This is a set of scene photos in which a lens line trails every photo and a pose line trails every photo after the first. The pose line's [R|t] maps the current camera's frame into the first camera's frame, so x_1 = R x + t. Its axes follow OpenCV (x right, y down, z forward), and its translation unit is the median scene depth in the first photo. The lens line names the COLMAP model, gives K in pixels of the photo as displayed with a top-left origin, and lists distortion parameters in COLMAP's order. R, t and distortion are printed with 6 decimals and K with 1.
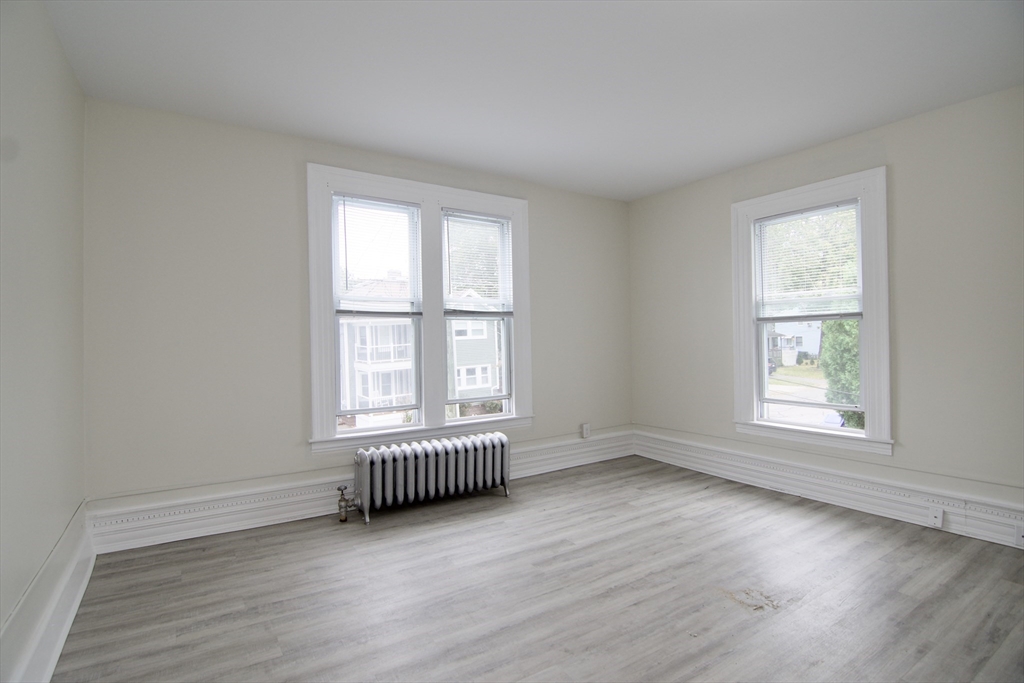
lens RADIAL K [[493.9, 0, 512.0], [0, 493.9, 341.5], [0, 0, 1]] dist [0.001872, -0.011742]
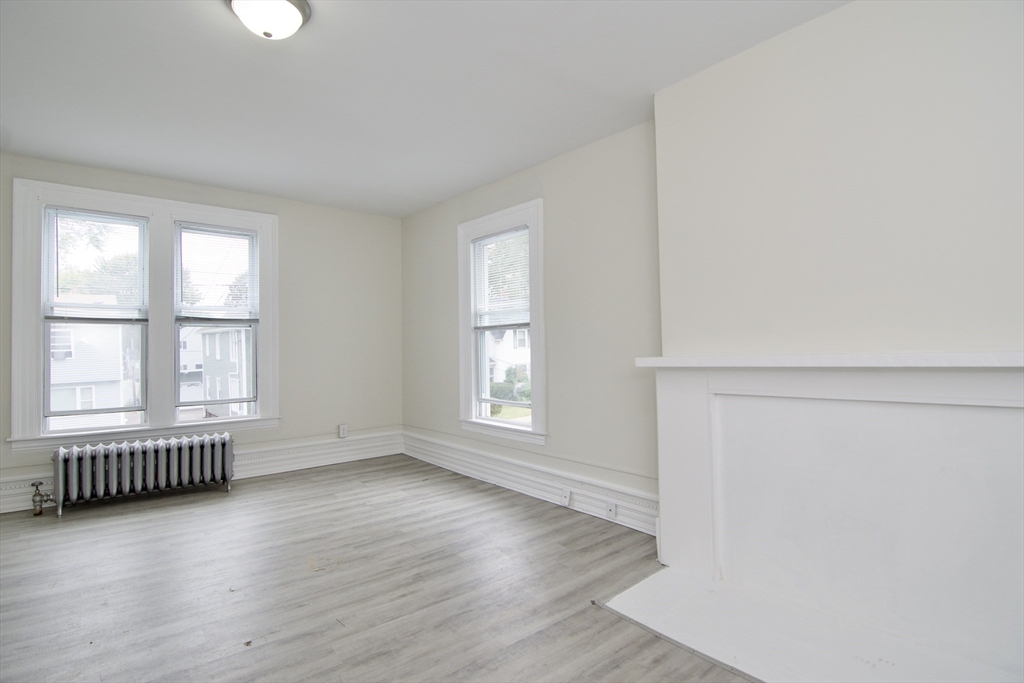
lens RADIAL K [[503.6, 0, 512.0], [0, 503.6, 341.5], [0, 0, 1]] dist [0.000286, -0.012338]
pose [[0.994158, 0.005199, 0.107810, 0.497588], [-0.003553, 0.999874, -0.015461, 0.003102], [-0.107877, 0.014987, 0.994051, -0.161223]]
